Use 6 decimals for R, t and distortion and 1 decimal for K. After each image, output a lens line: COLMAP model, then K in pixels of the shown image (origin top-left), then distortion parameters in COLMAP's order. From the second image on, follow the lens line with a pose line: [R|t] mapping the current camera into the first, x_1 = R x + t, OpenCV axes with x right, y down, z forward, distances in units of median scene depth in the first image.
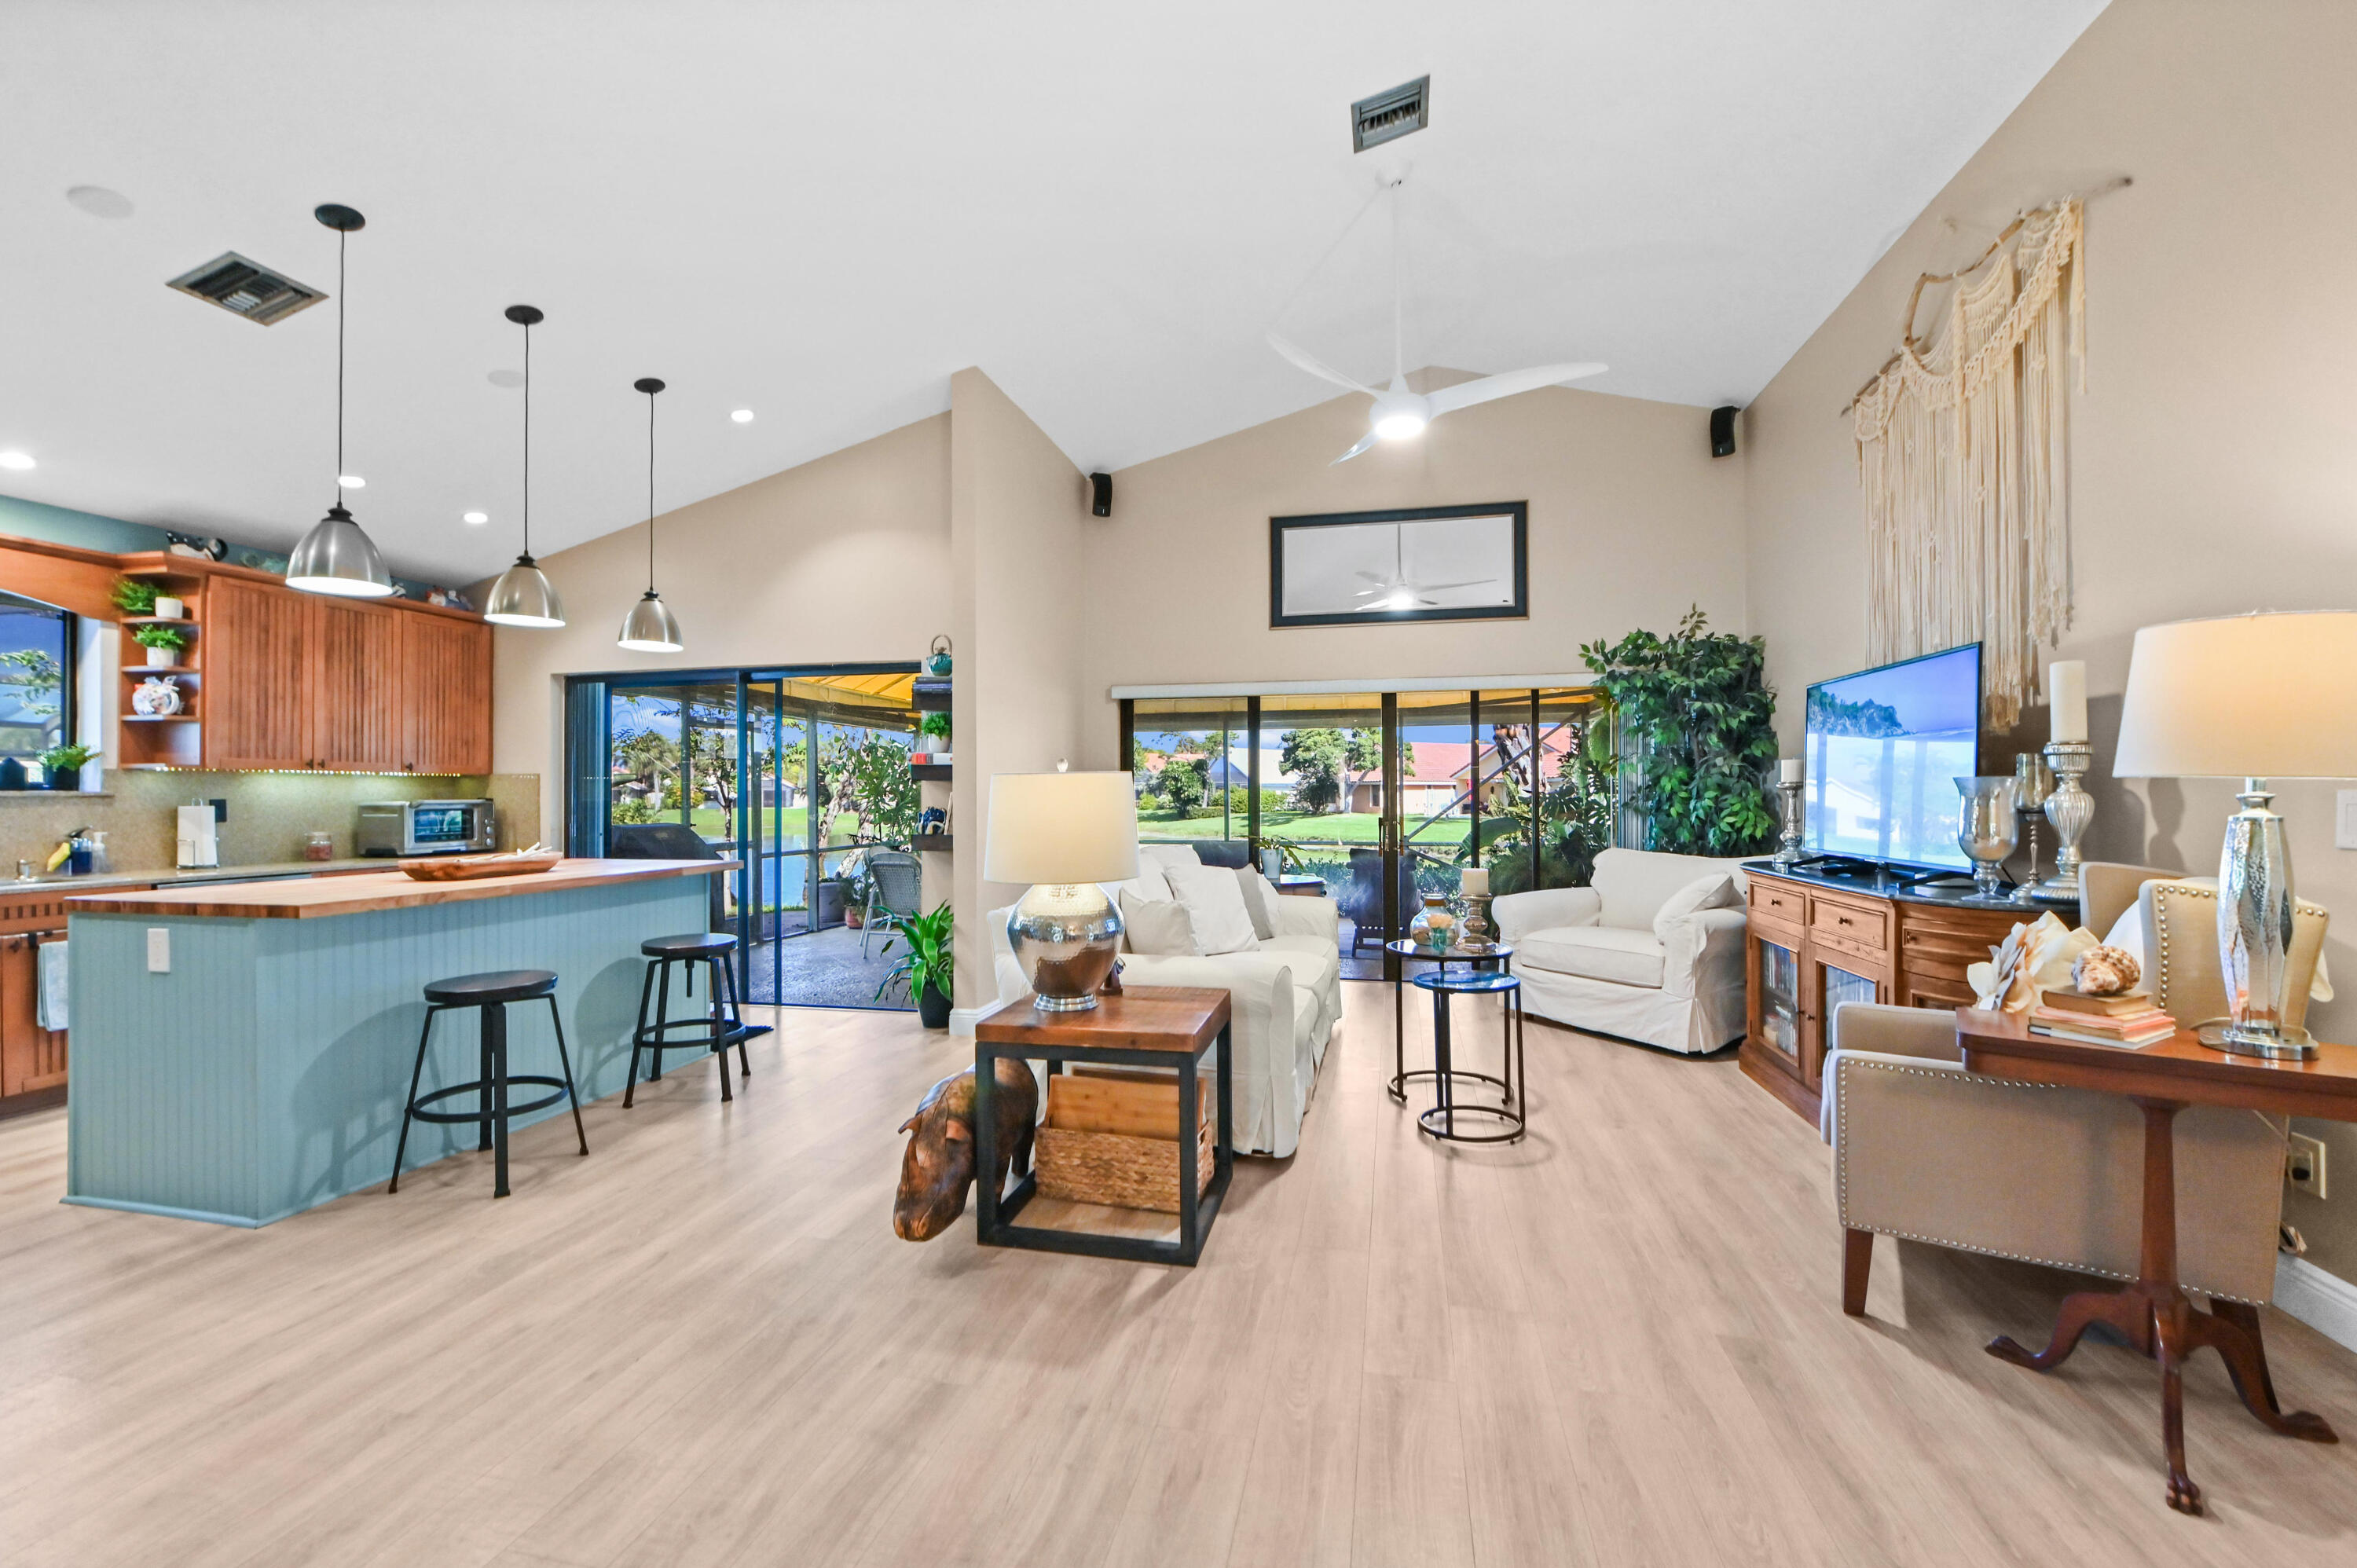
lens RADIAL K [[945.1, 0, 1170.7], [0, 945.1, 789.8], [0, 0, 1]] dist [-0.009923, 0.000358]
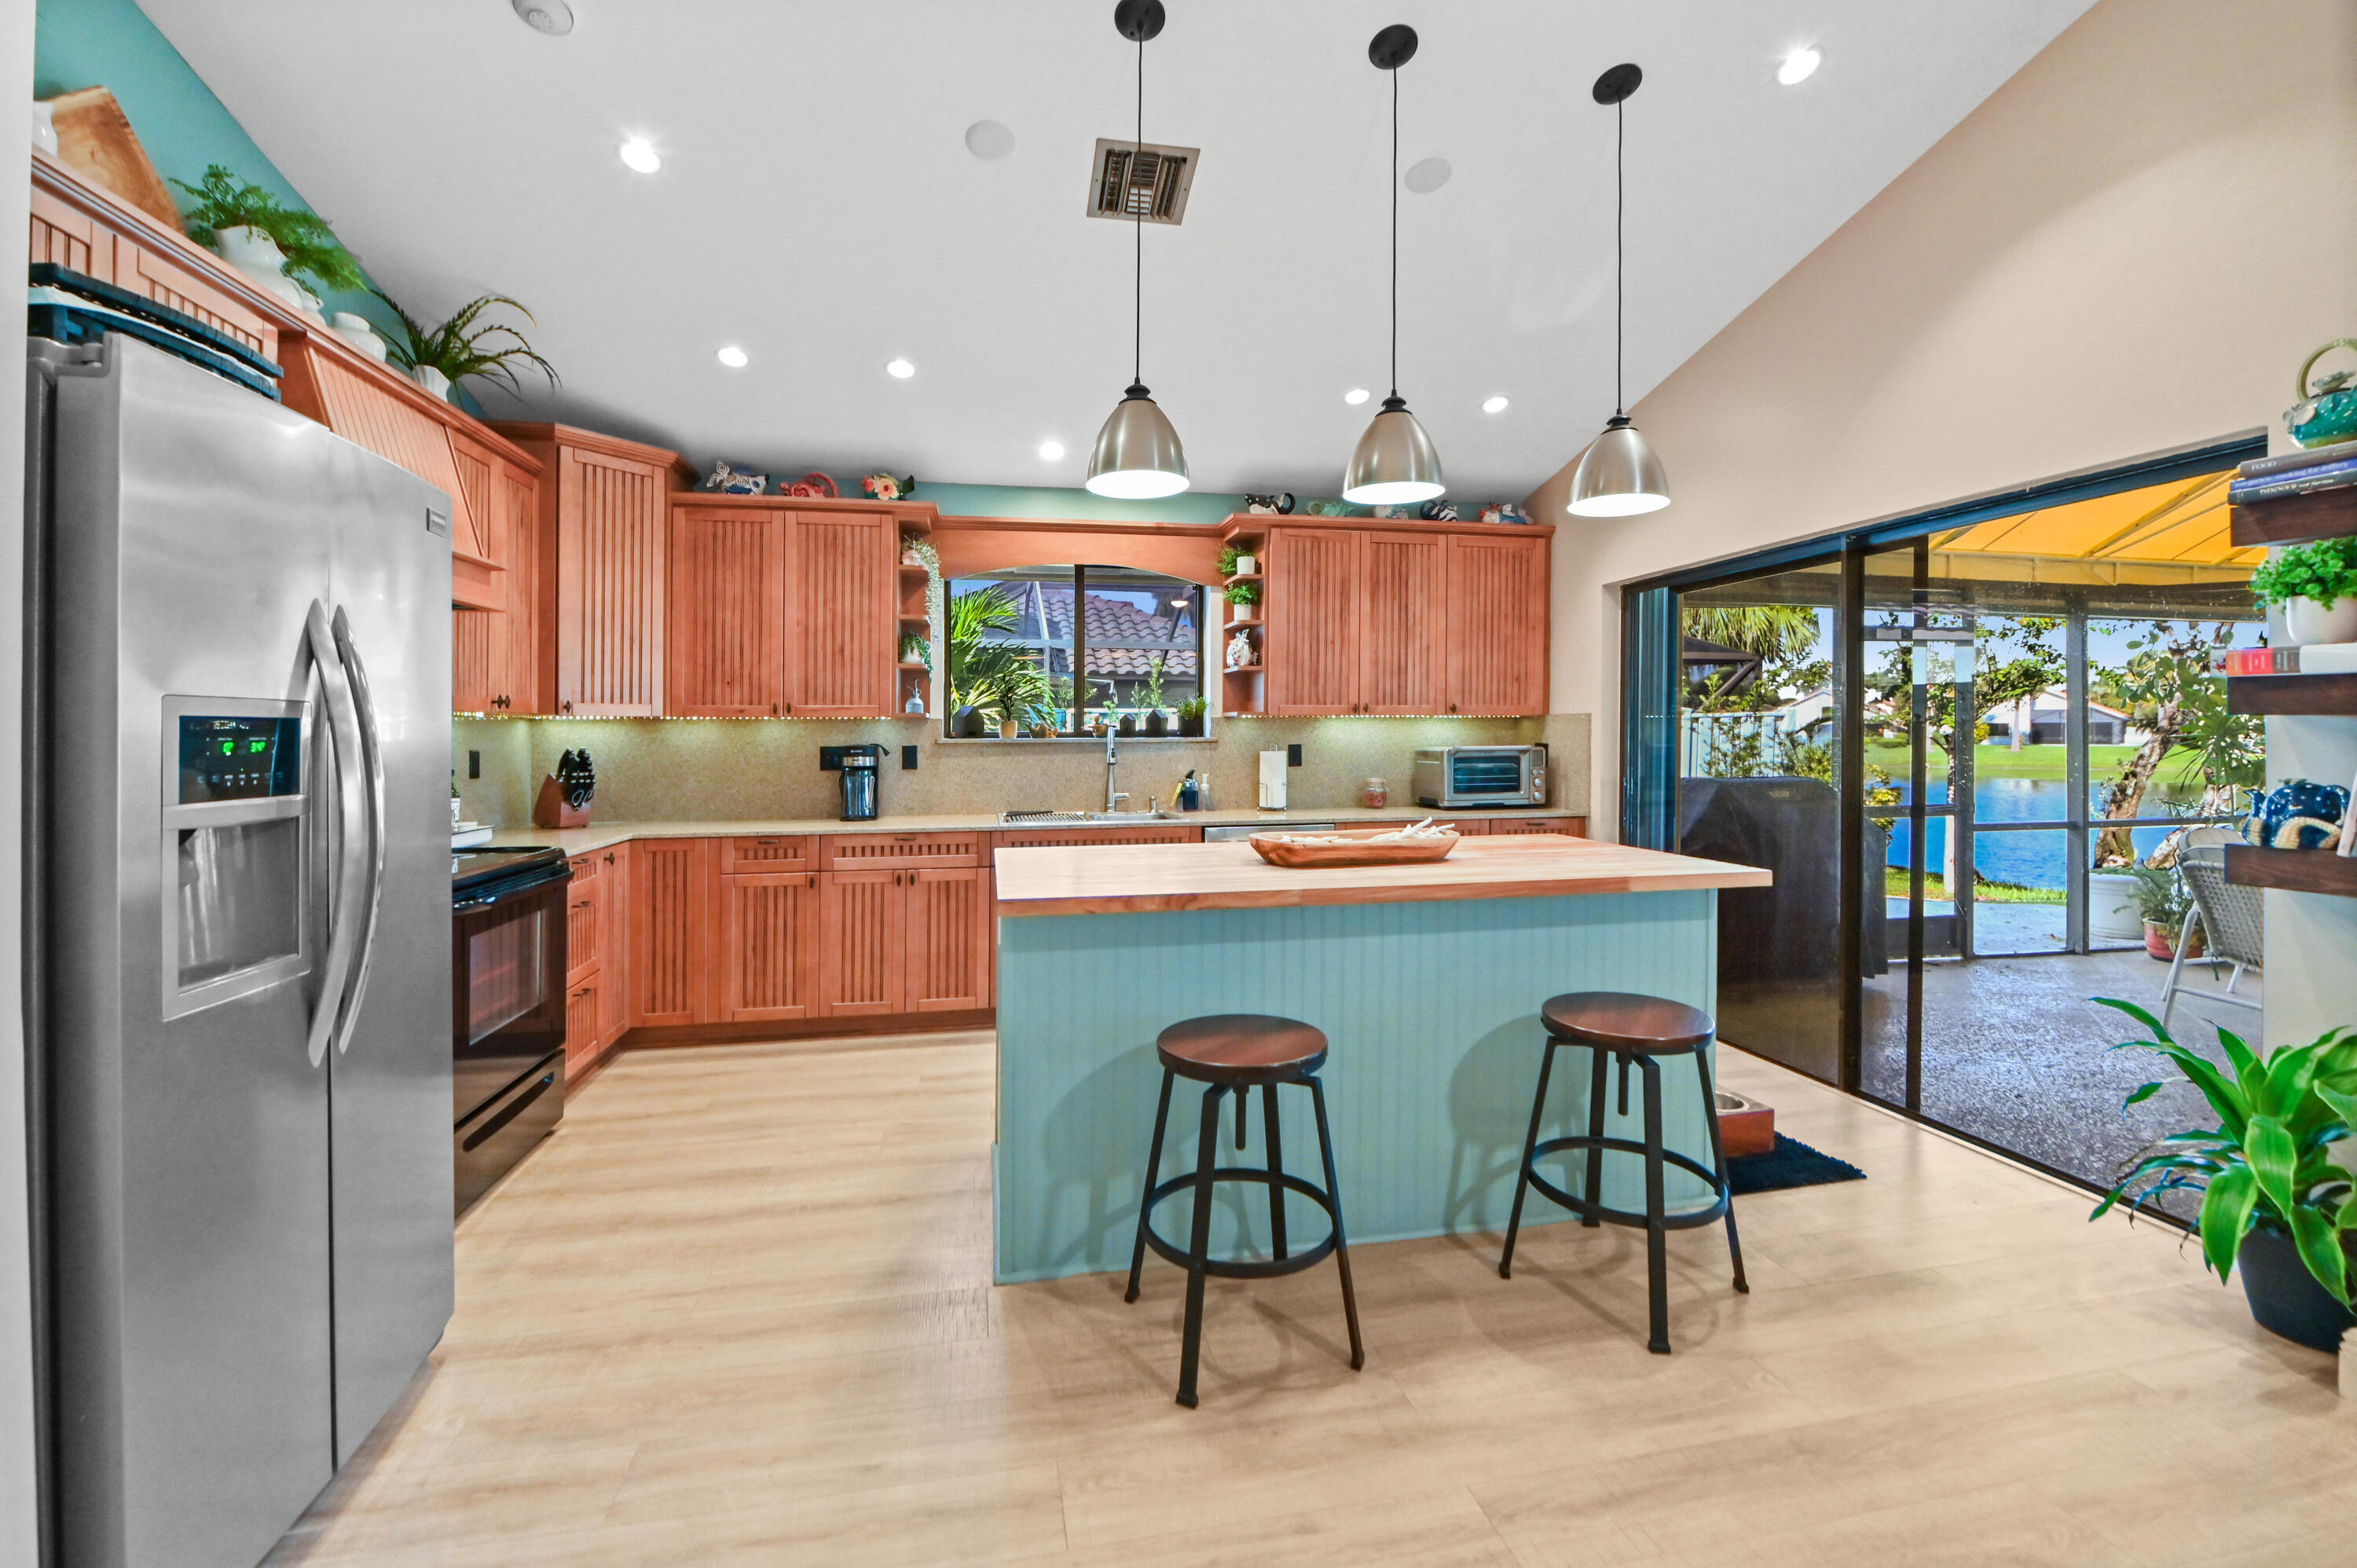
lens RADIAL K [[992.2, 0, 1139.6], [0, 992.2, 746.3], [0, 0, 1]] dist [-0.010351, -0.000554]
pose [[0.401524, 0.012263, -0.915766, -0.076333], [0.007438, 0.999834, 0.016650, -0.007420], [0.915818, -0.013497, 0.401366, 0.413296]]
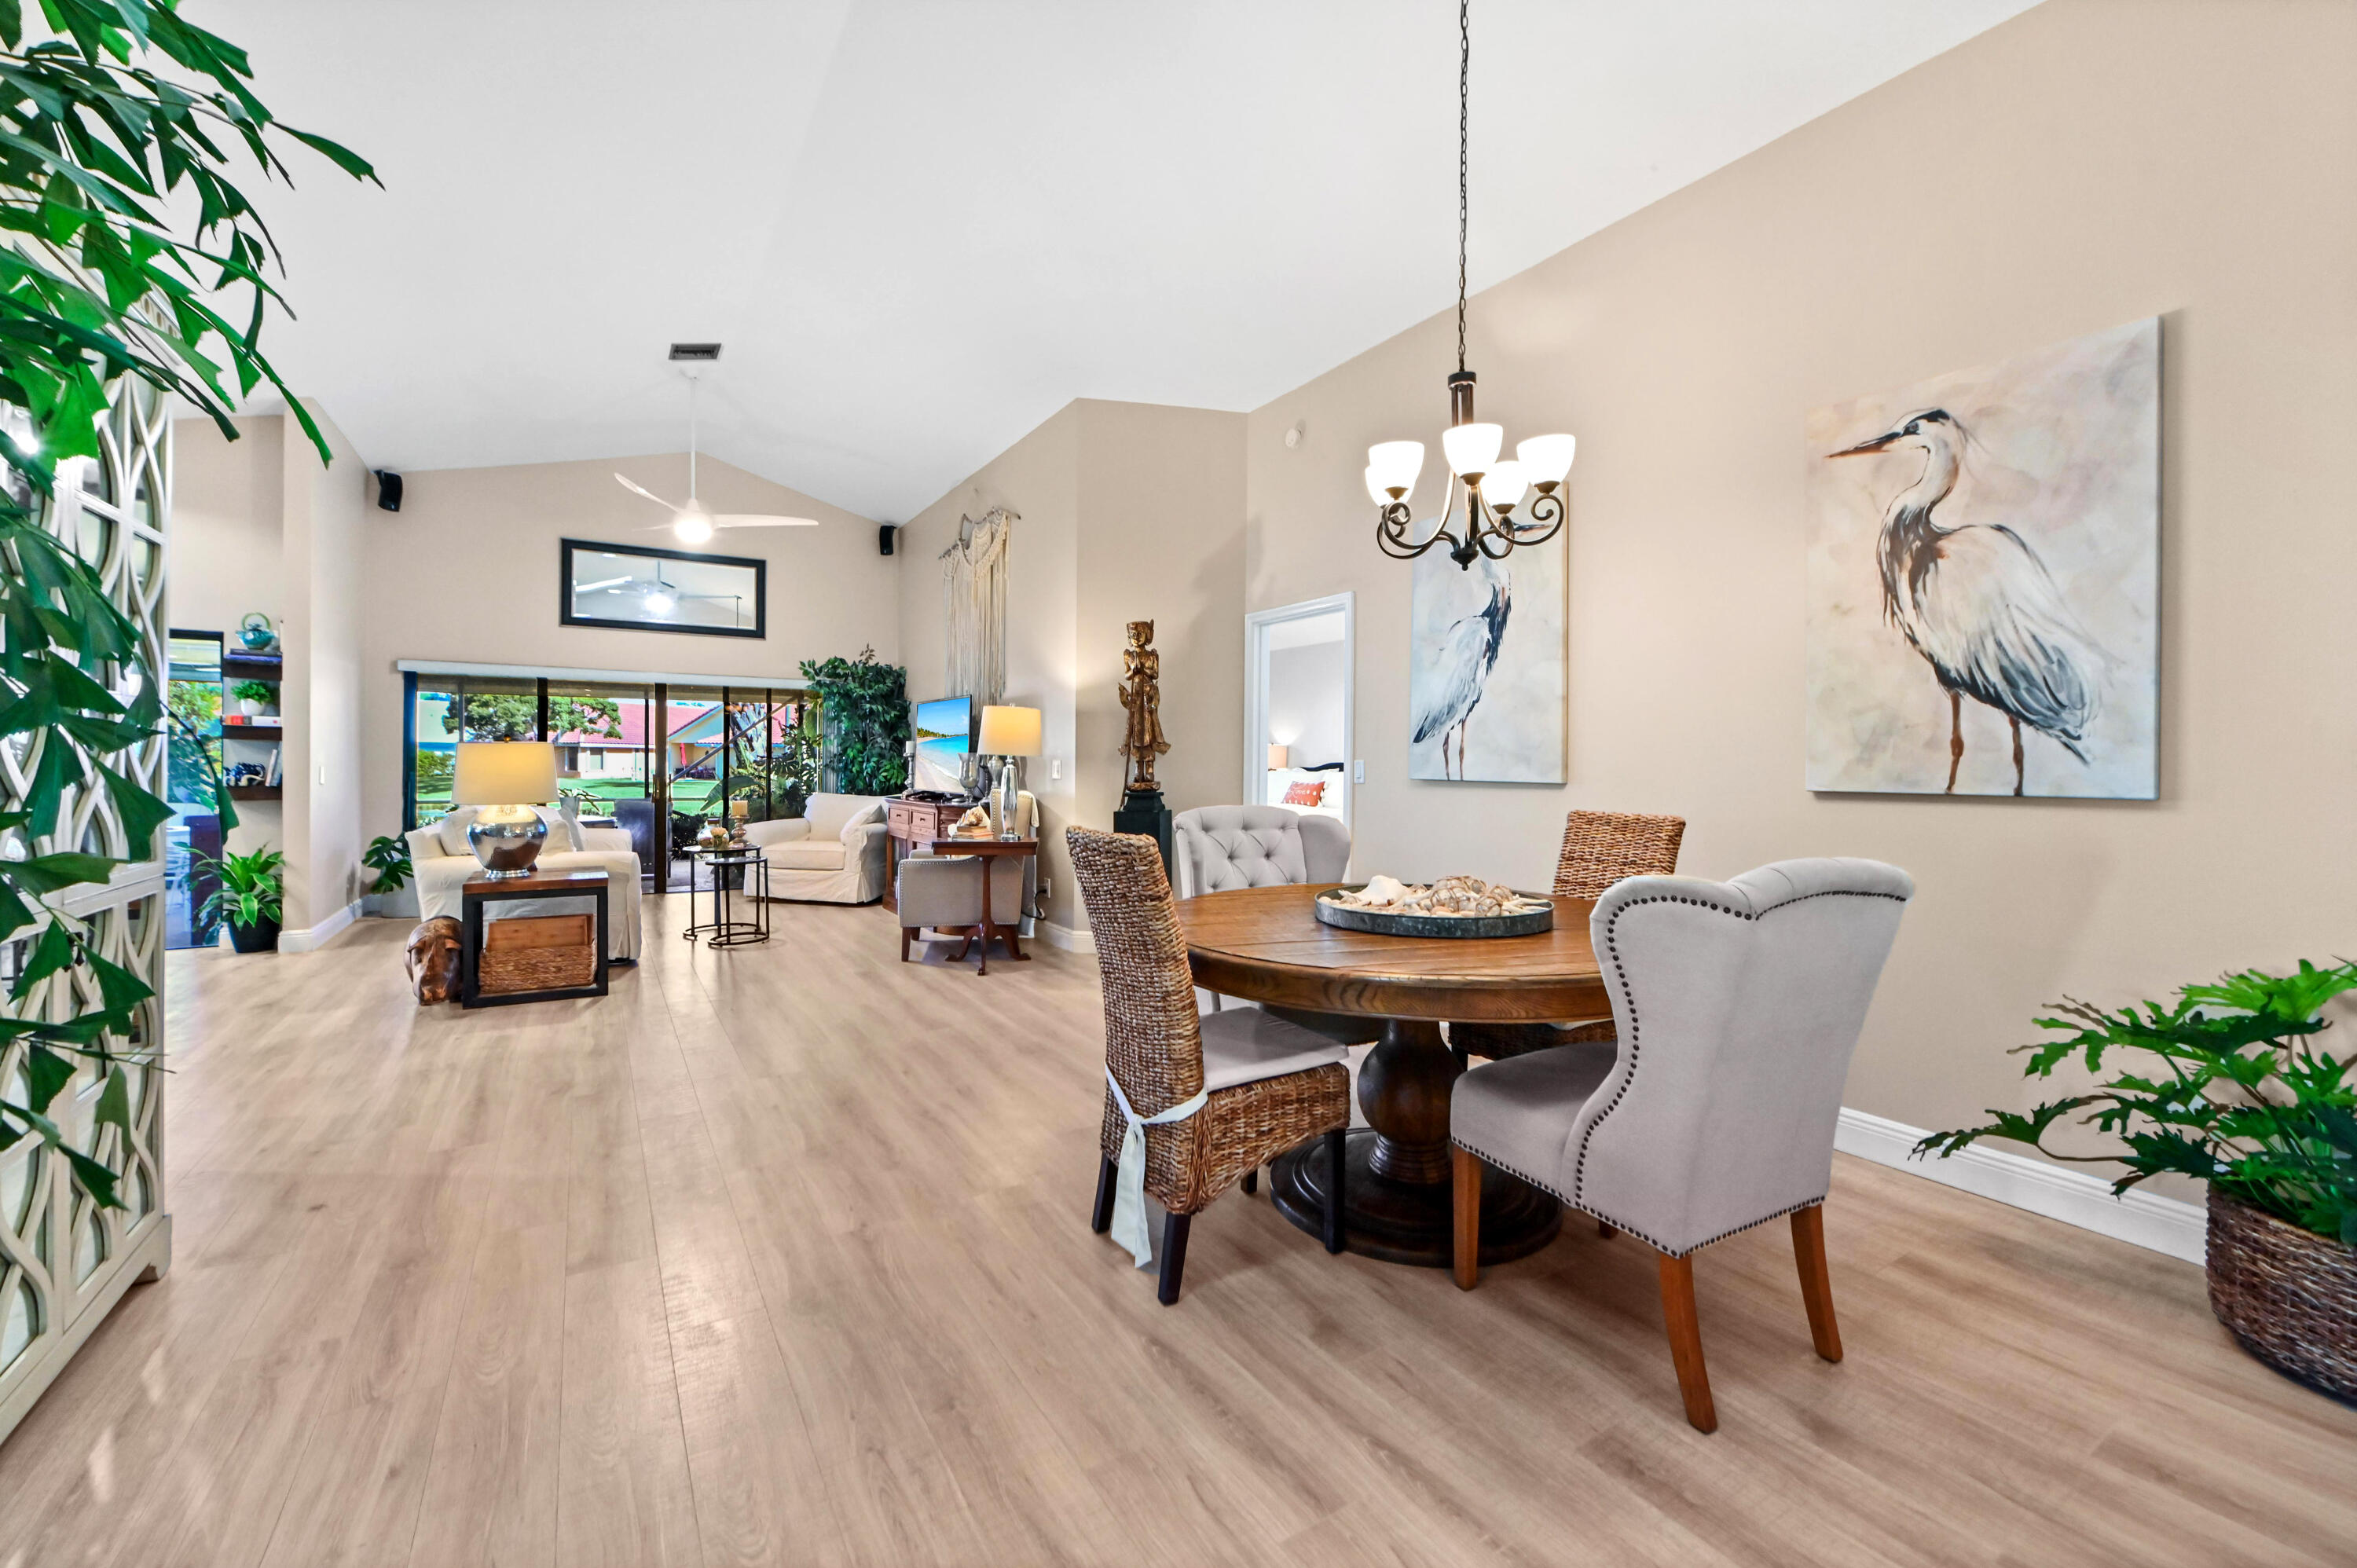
lens RADIAL K [[945.1, 0, 1176.1], [0, 945.1, 768.6], [0, 0, 1]] dist [-0.009923, 0.000358]
pose [[0.699927, 0.004924, 0.714197, -0.252651], [-0.015109, 0.999855, 0.007915, -0.000399], [-0.714054, -0.016331, 0.699900, -0.560616]]
